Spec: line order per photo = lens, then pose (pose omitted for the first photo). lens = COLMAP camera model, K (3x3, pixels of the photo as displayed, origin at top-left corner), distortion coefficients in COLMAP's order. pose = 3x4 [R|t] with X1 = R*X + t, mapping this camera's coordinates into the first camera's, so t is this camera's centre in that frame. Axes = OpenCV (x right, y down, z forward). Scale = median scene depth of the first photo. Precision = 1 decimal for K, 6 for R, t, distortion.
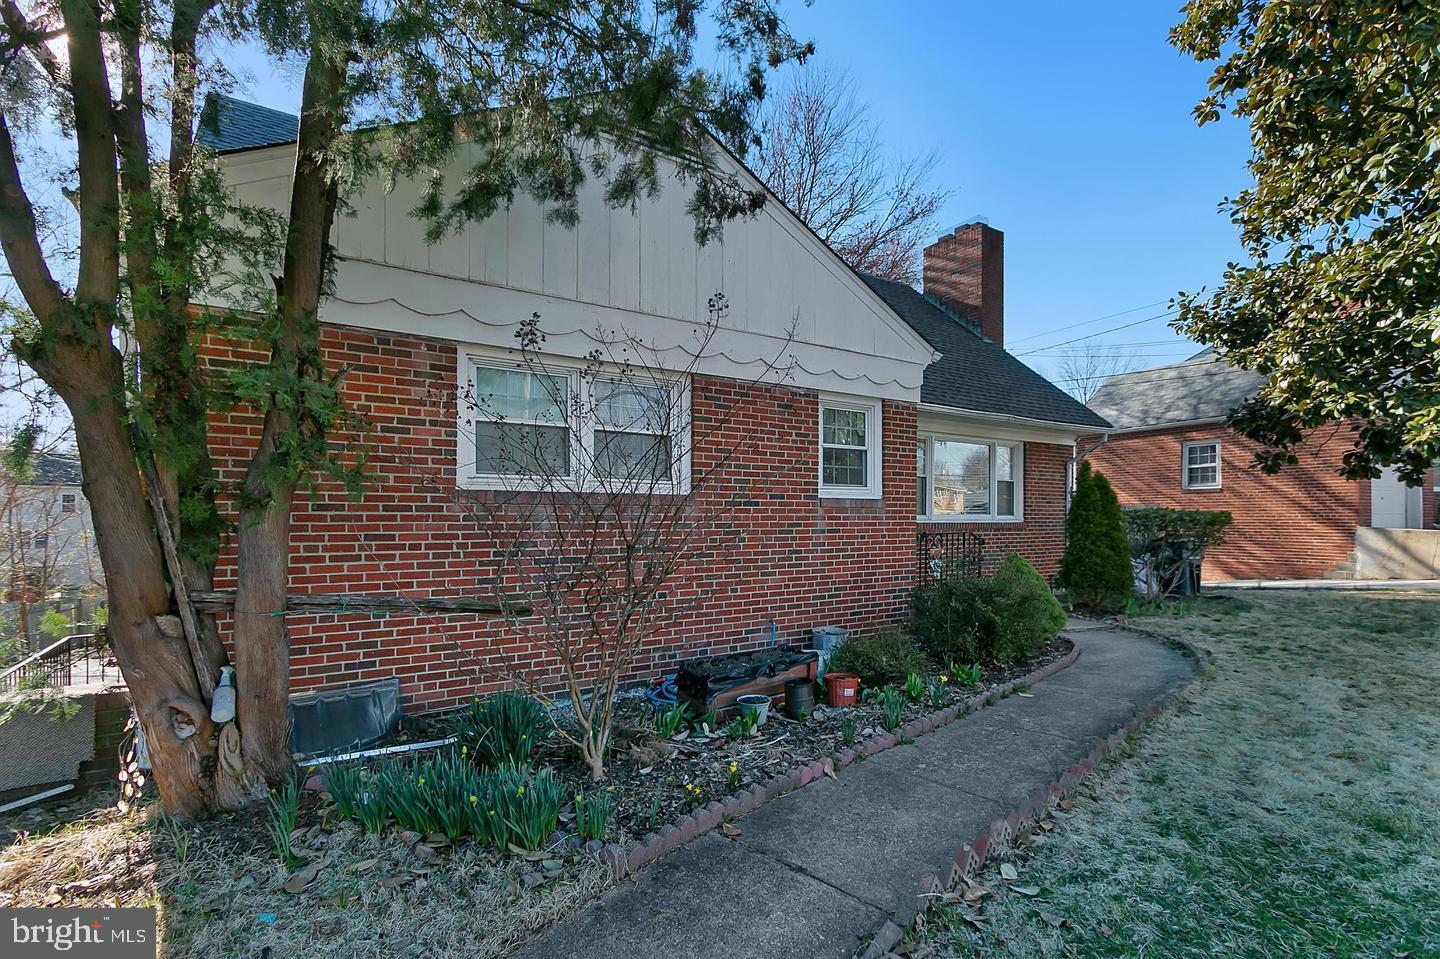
lens RADIAL K [[665.9, 0, 716.5], [0, 665.9, 488.7], [0, 0, 1]] dist [0.003783, -0.000312]
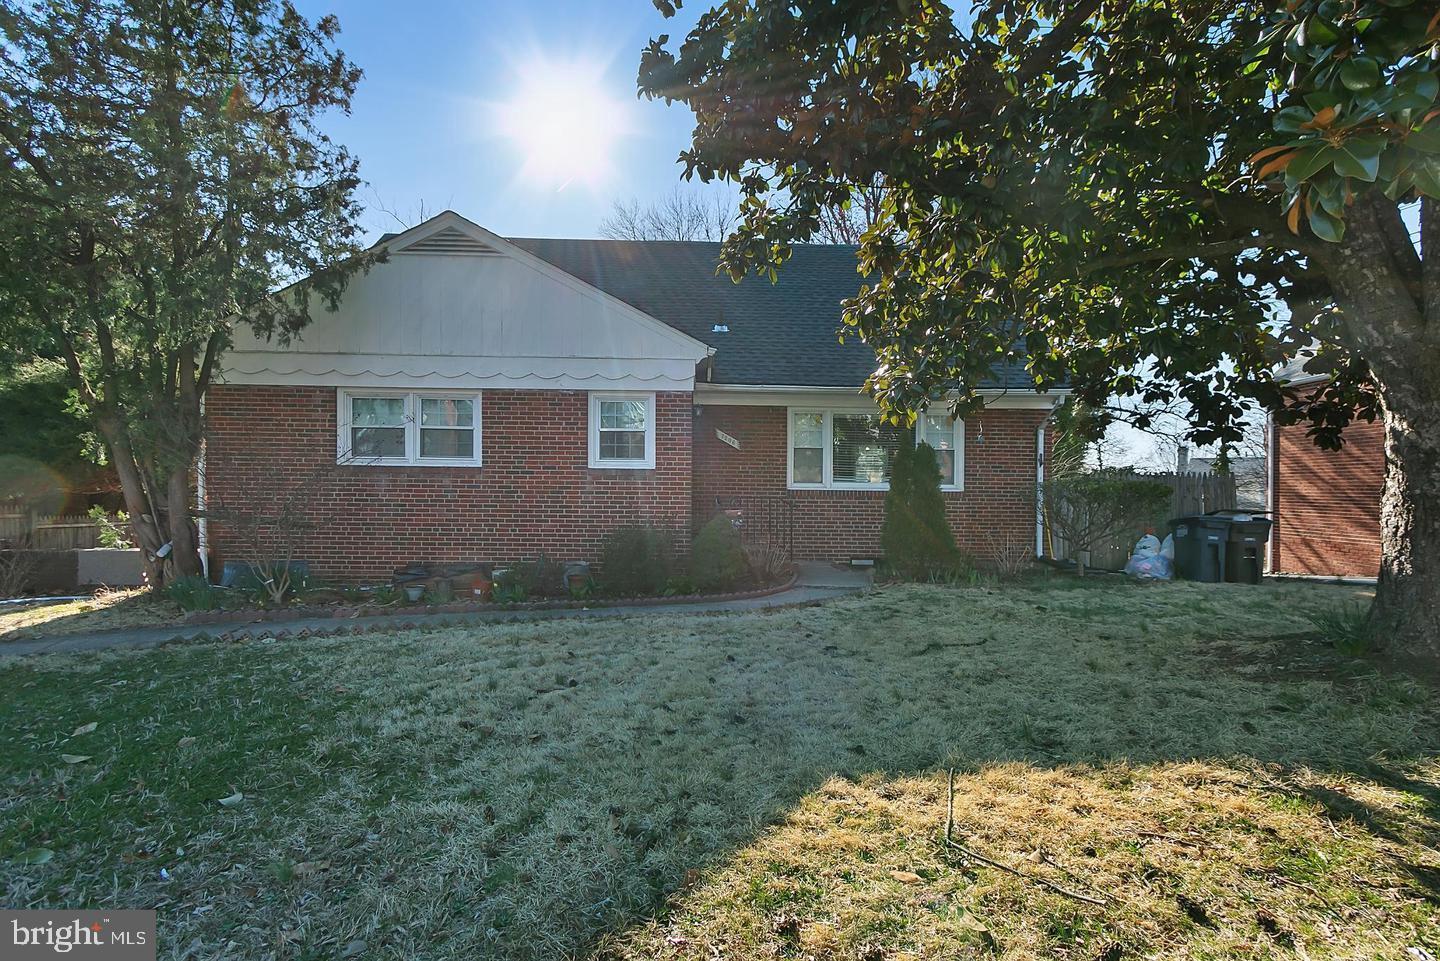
lens RADIAL K [[665.9, 0, 720.3], [0, 665.9, 476.6], [0, 0, 1]] dist [0.003783, -0.000312]
pose [[0.859590, -0.000865, -0.510983, 1.153944], [0.012730, 0.999724, 0.019723, 0.007440], [0.510825, -0.023459, 0.859364, -0.050816]]
